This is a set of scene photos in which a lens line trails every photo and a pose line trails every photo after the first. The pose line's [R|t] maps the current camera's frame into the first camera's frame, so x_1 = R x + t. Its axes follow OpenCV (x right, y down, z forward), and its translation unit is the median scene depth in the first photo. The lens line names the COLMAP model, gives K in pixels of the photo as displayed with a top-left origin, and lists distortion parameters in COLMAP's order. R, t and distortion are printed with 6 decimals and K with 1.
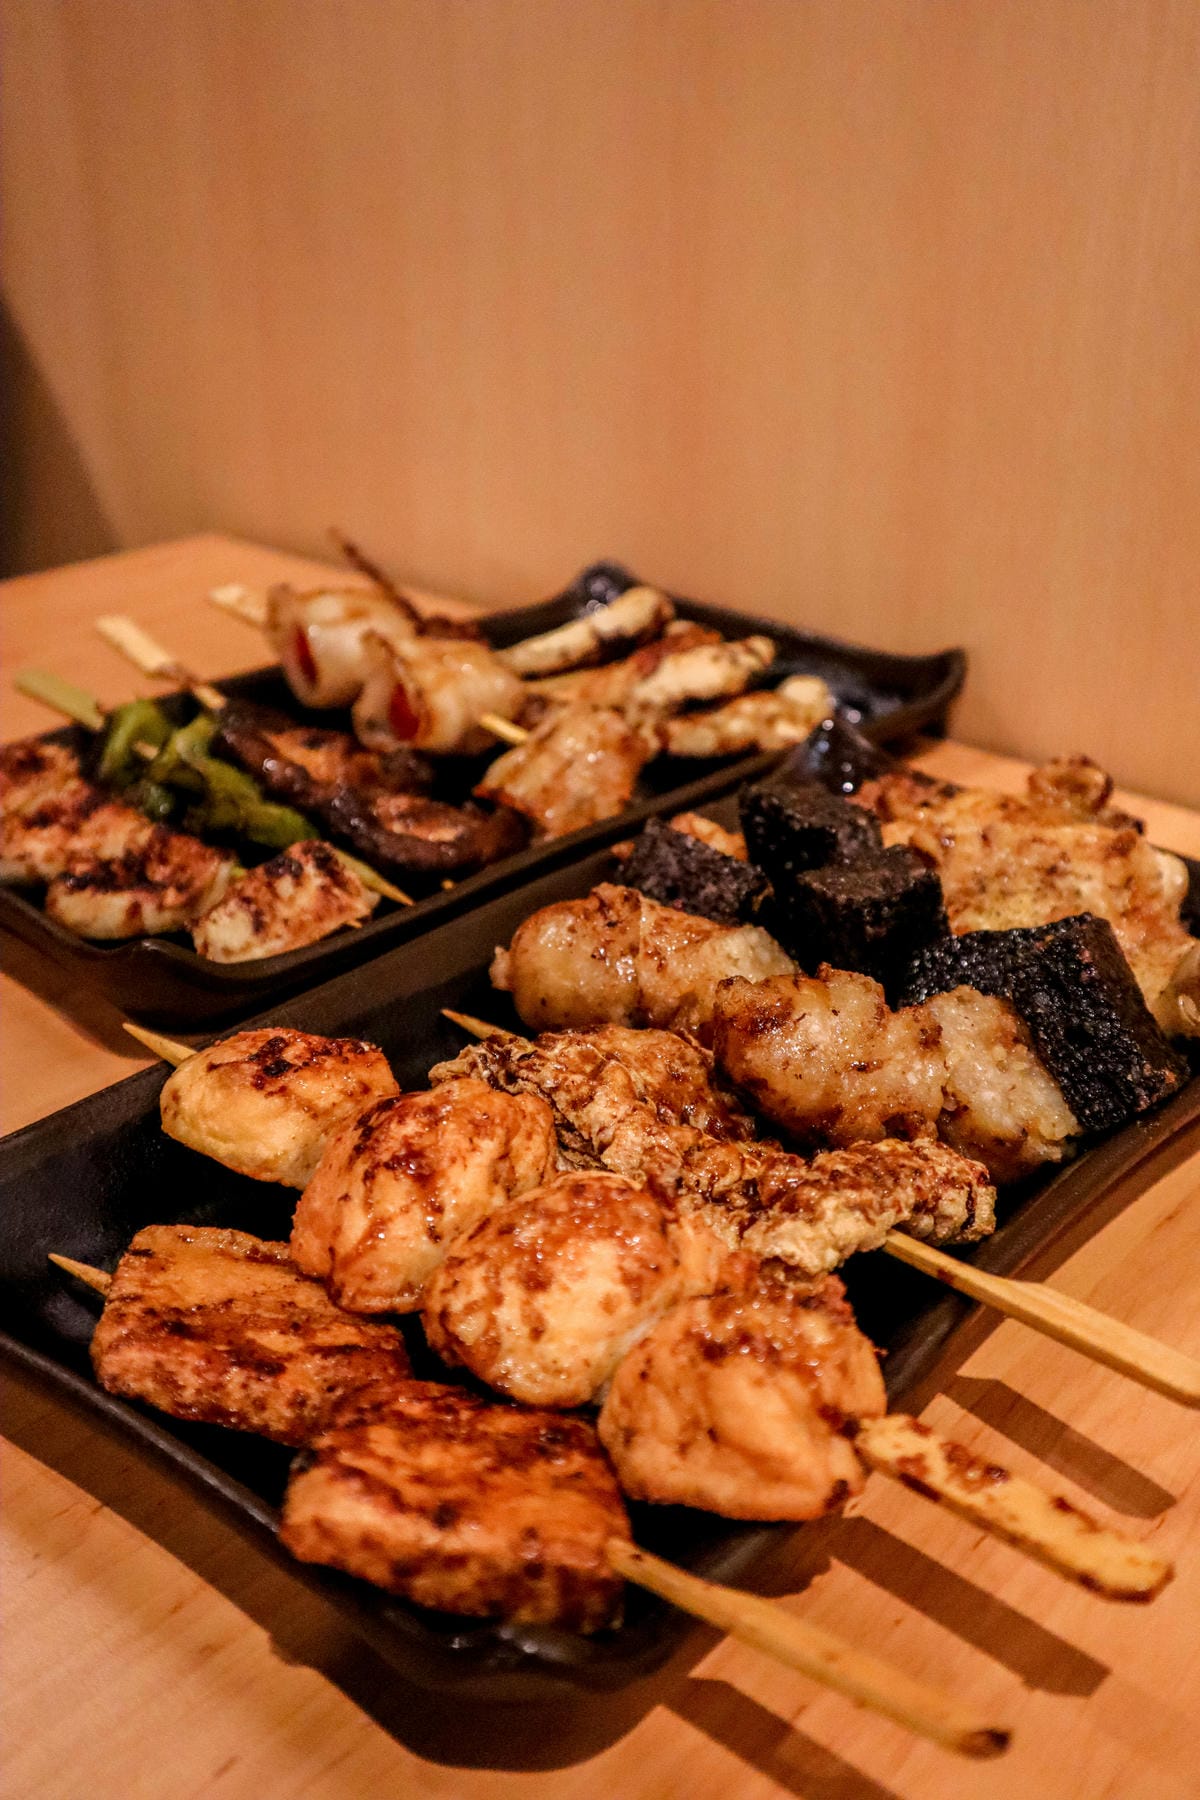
lens RADIAL K [[2030.9, 0, 600.0], [0, 2030.9, 900.0], [0, 0, 1]] dist [-0.077723, 0.281252]
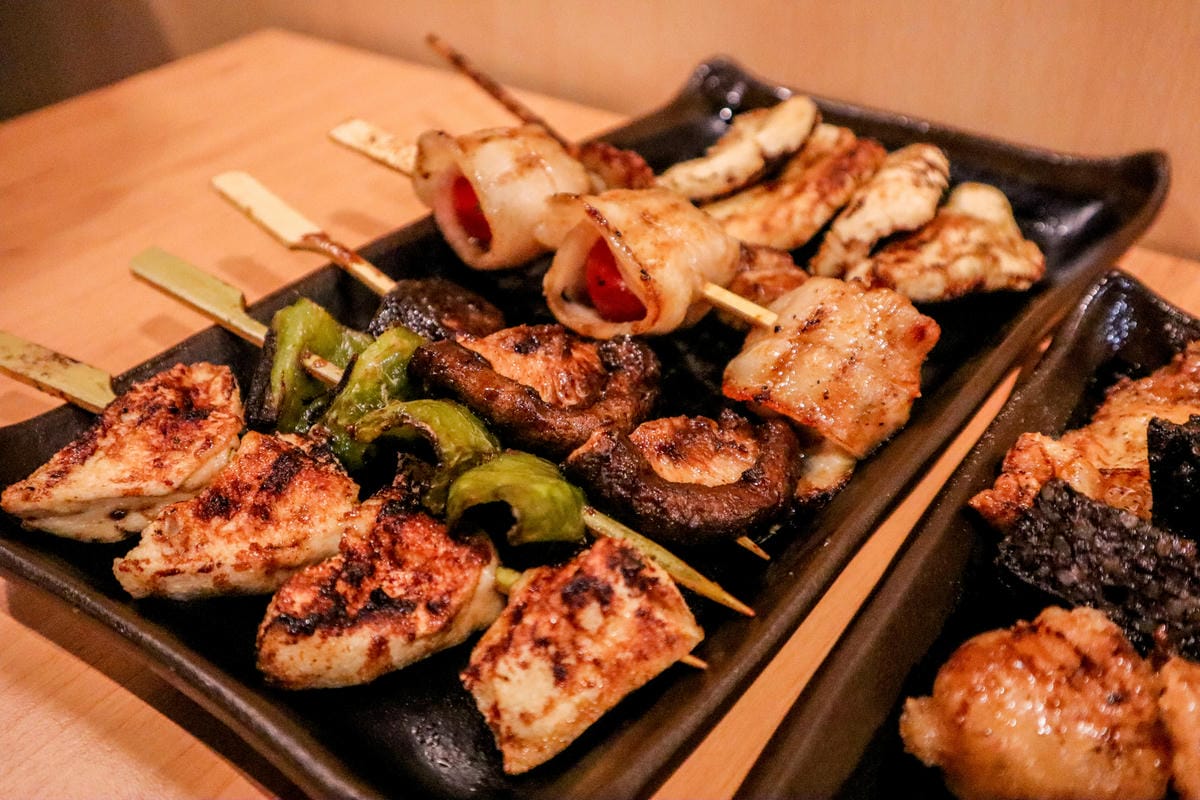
lens RADIAL K [[1354.0, 0, 604.8], [0, 1354.0, 422.6], [0, 0, 1]] dist [-0.077723, 0.281252]
pose [[0.992416, -0.079199, 0.094010, -0.201853], [0.063132, 0.984600, 0.163022, -0.165897], [-0.105474, -0.155851, 0.982133, 0.552735]]
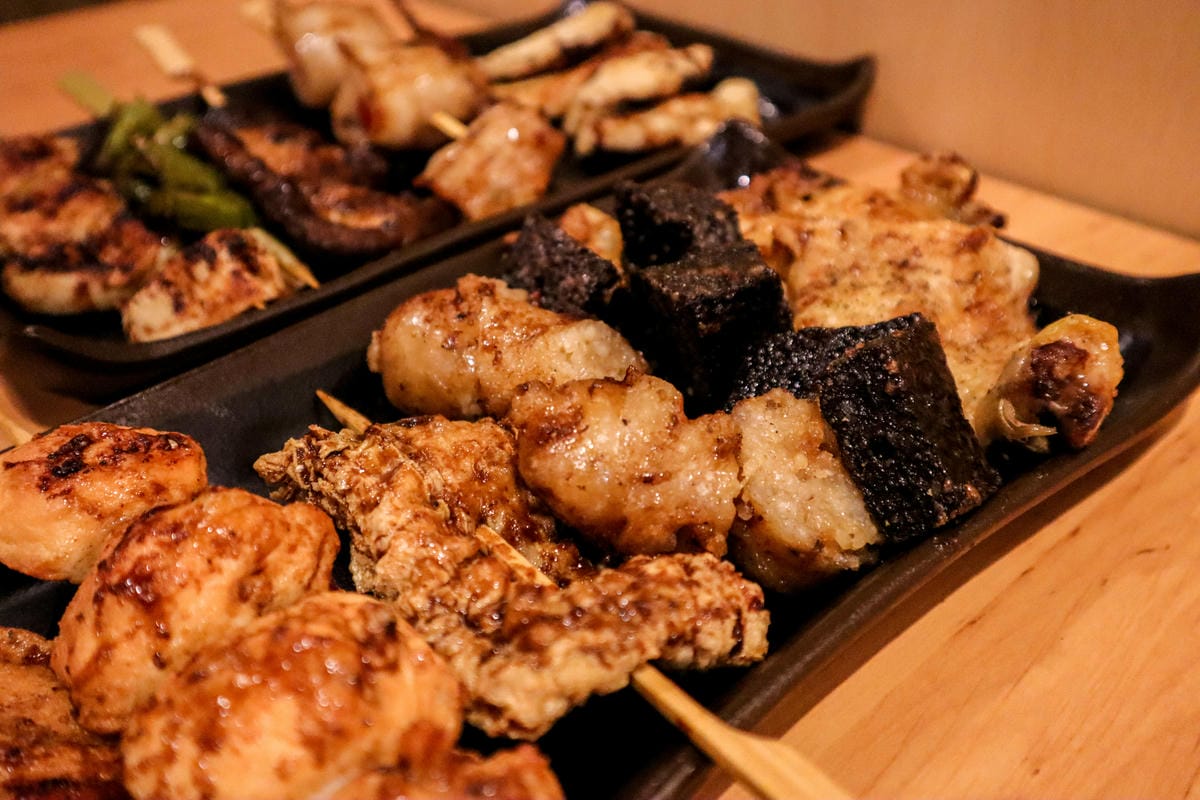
lens RADIAL K [[1354.0, 0, 604.8], [0, 1354.0, 422.6], [0, 0, 1]] dist [-0.077723, 0.281252]
pose [[0.996302, 0.022265, -0.082983, 0.135435], [-0.010821, 0.990665, 0.135890, -0.028639], [0.085233, -0.134489, 0.987243, 0.293235]]
